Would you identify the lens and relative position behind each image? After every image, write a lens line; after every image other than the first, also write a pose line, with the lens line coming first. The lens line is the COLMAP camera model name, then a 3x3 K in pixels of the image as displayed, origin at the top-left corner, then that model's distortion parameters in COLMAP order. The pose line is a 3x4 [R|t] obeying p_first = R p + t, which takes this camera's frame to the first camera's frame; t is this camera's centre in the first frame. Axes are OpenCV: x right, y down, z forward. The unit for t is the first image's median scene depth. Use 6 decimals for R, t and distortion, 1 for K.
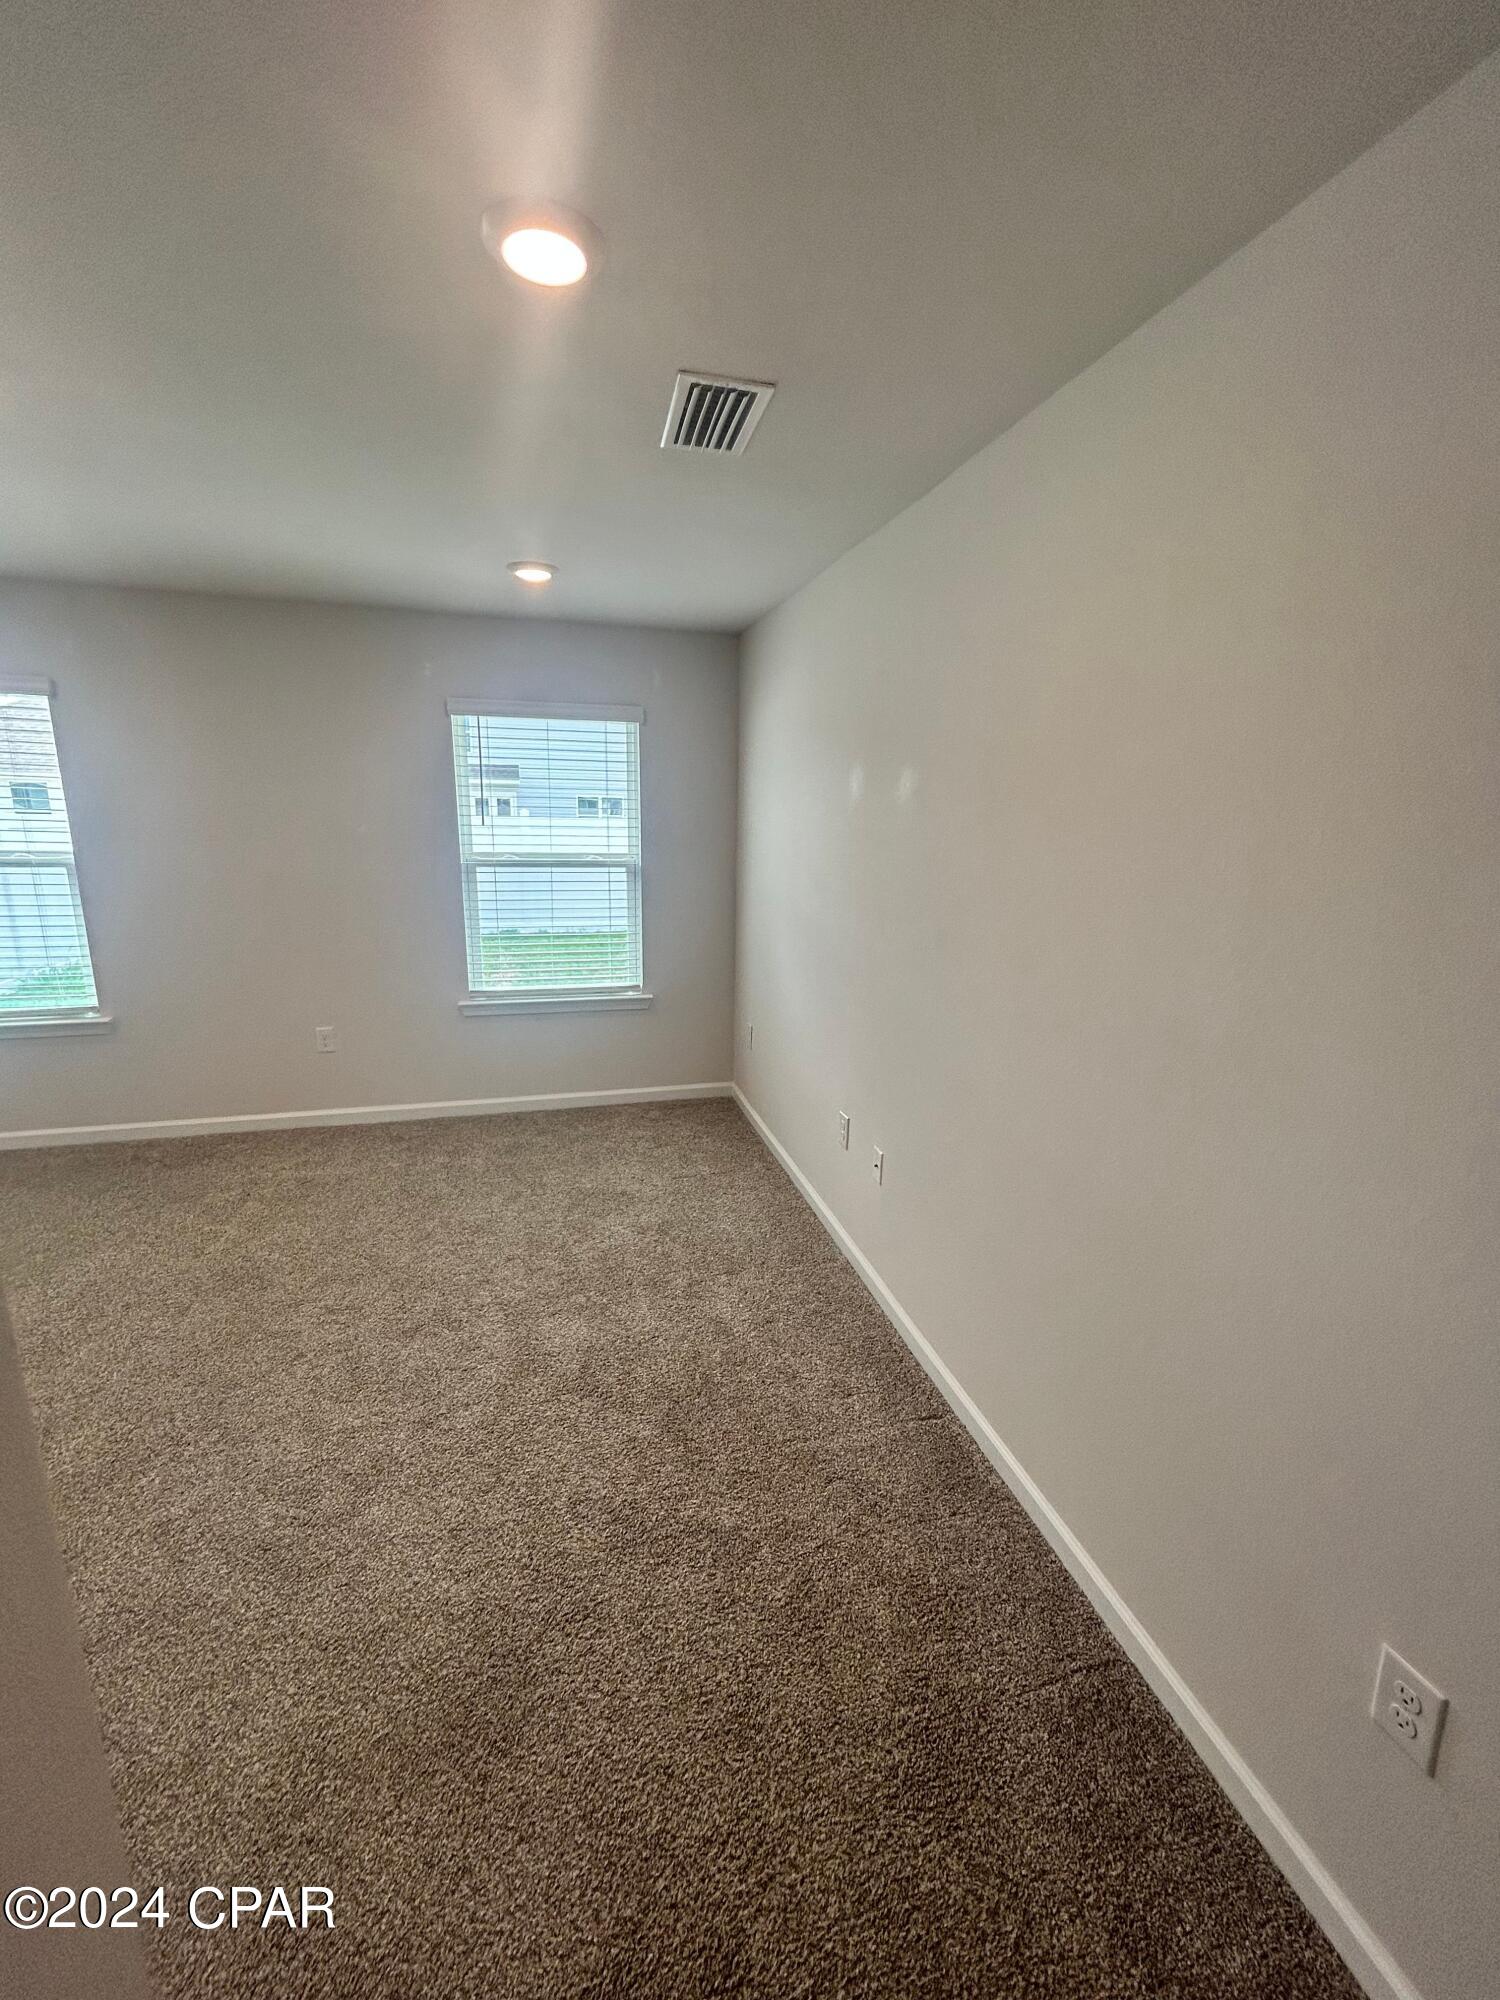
lens RADIAL K [[799.5, 0, 750.0], [0, 799.5, 1000.0], [0, 0, 1]] dist [-0.006129, -0.001073]
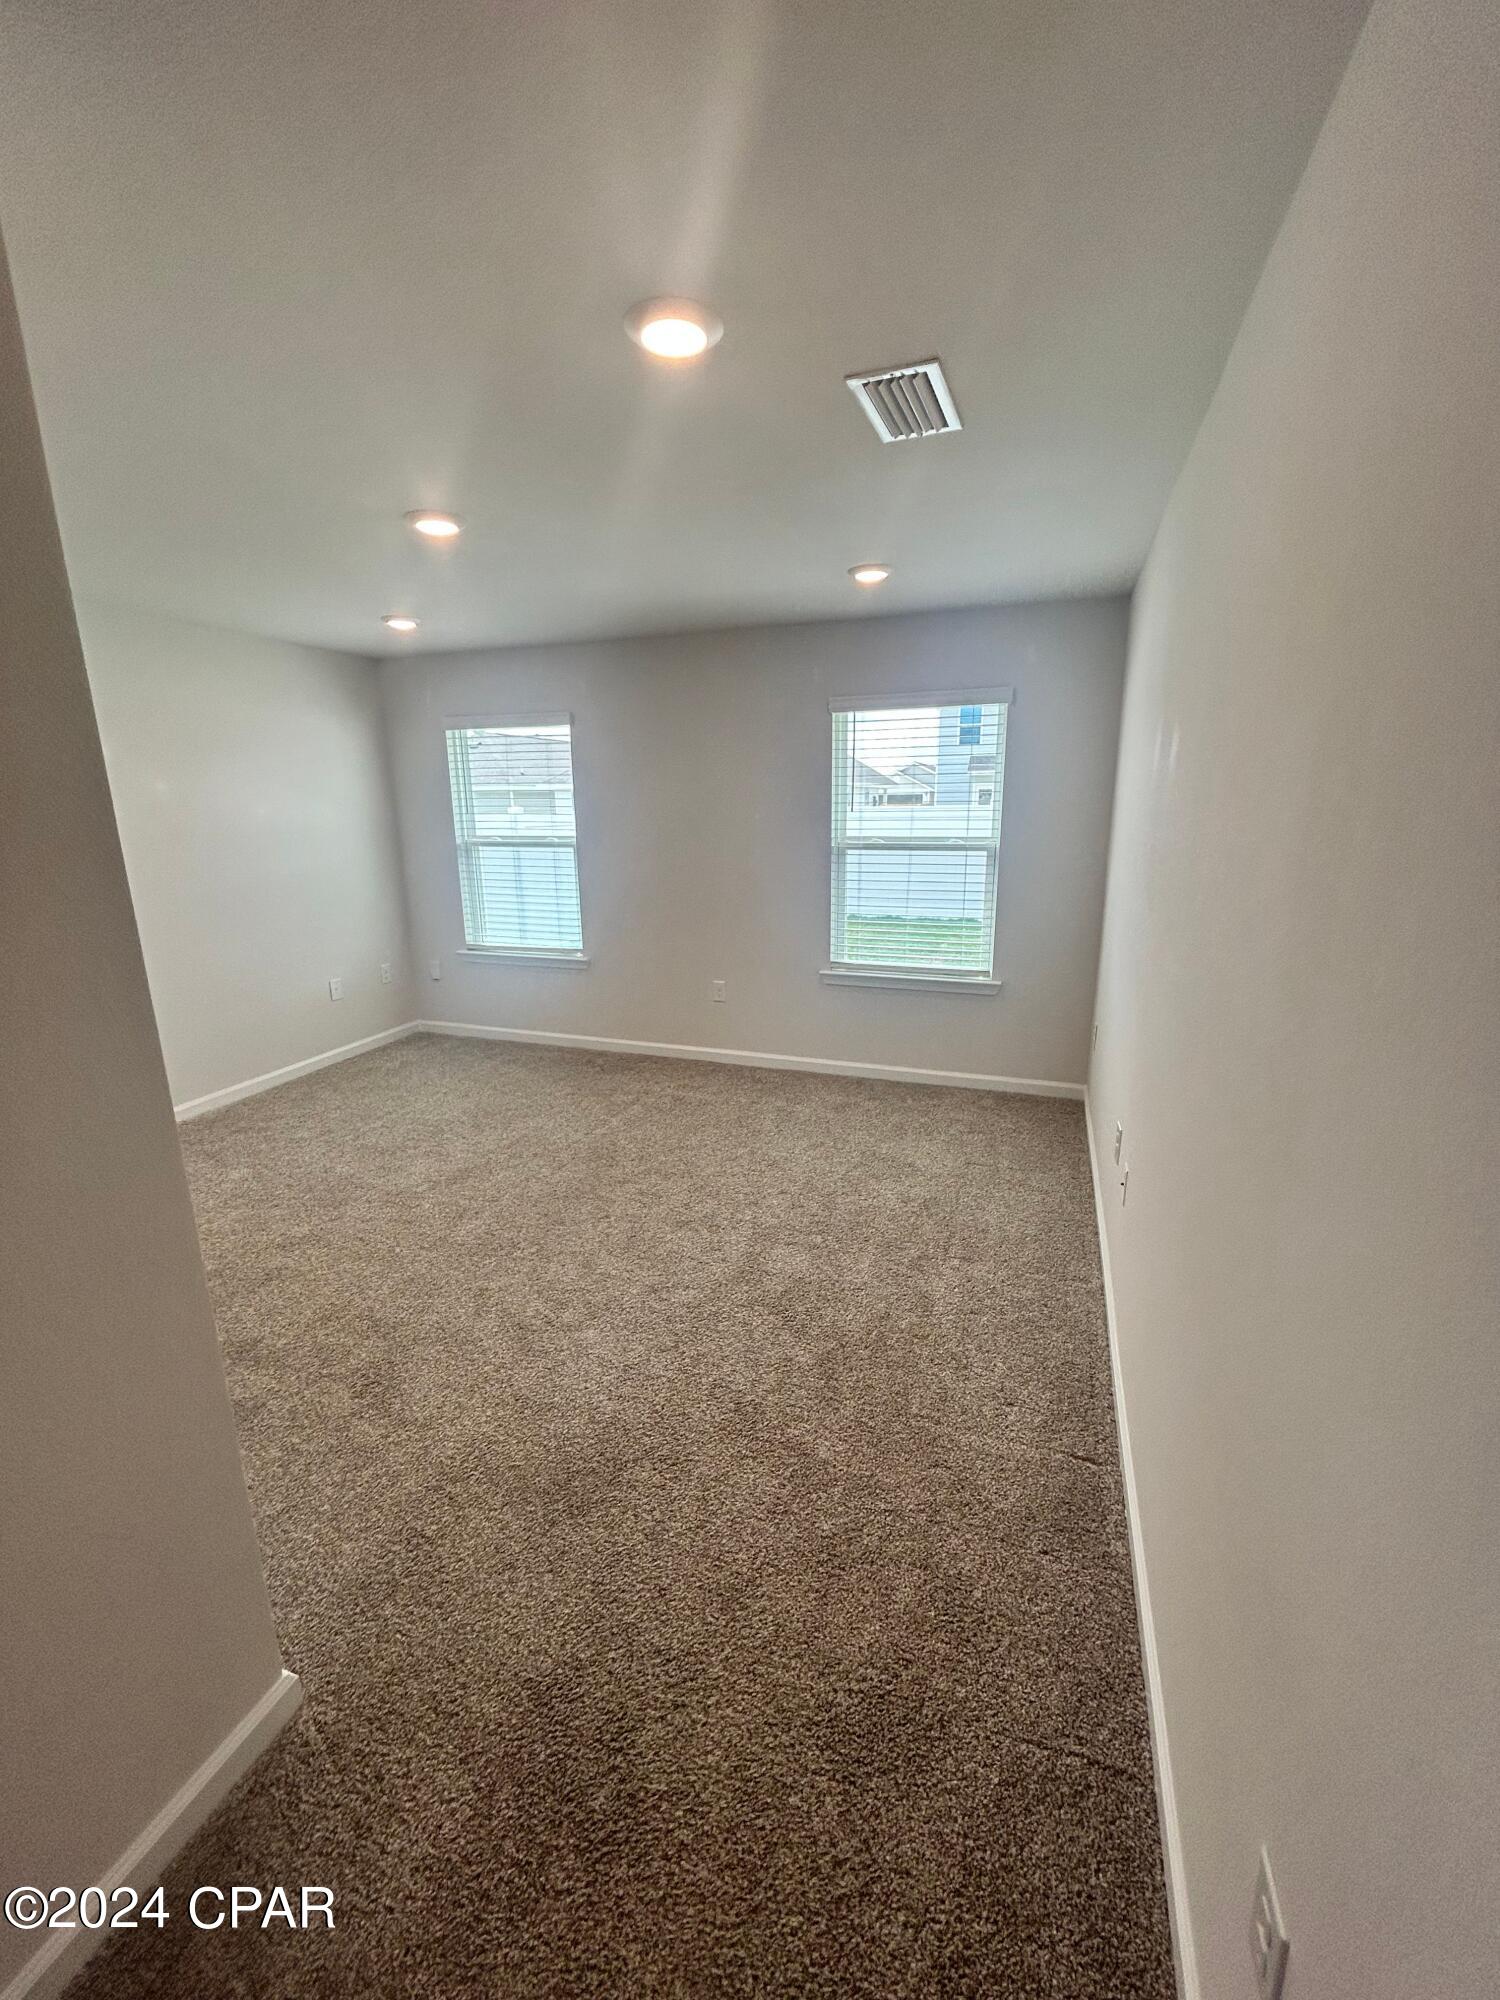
lens RADIAL K [[799.5, 0, 750.0], [0, 799.5, 1000.0], [0, 0, 1]] dist [-0.006129, -0.001073]
pose [[0.820026, 0.109719, -0.561711, 0.304359], [-0.103374, 0.993704, 0.043188, 0.009032], [0.562913, 0.022651, 0.826205, 0.031659]]
